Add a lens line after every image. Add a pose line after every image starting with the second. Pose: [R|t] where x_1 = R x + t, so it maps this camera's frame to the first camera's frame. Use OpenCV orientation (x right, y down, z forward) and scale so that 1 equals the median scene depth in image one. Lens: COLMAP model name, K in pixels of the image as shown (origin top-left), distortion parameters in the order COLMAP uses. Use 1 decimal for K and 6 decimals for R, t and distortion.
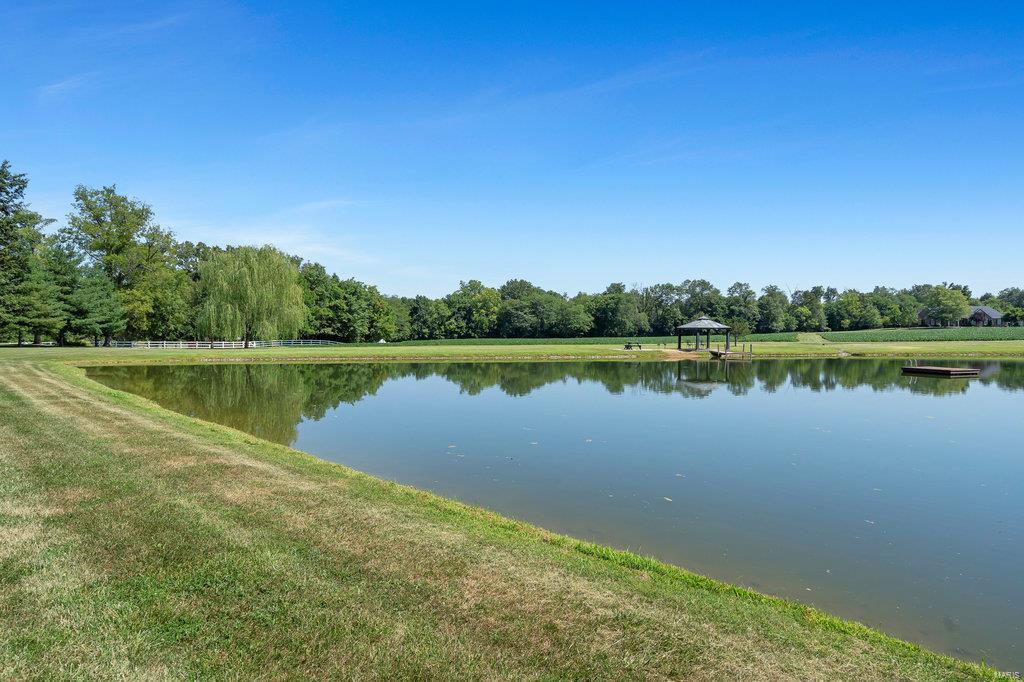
lens RADIAL K [[545.9, 0, 506.1], [0, 545.9, 342.2], [0, 0, 1]] dist [0.023117, 0.001168]
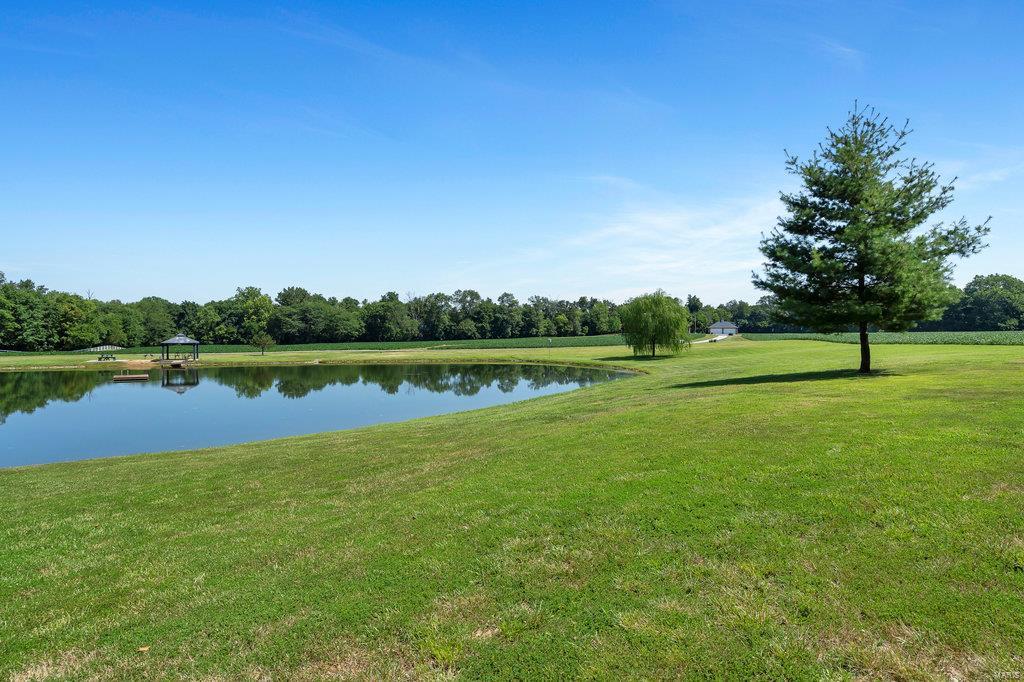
lens RADIAL K [[545.9, 0, 516.8], [0, 545.9, 340.7], [0, 0, 1]] dist [0.023117, 0.001168]
pose [[0.982072, -0.003279, 0.188480, 0.248132], [0.004019, 0.999986, -0.003546, -0.006518], [-0.188466, 0.004240, 0.982071, -0.117409]]
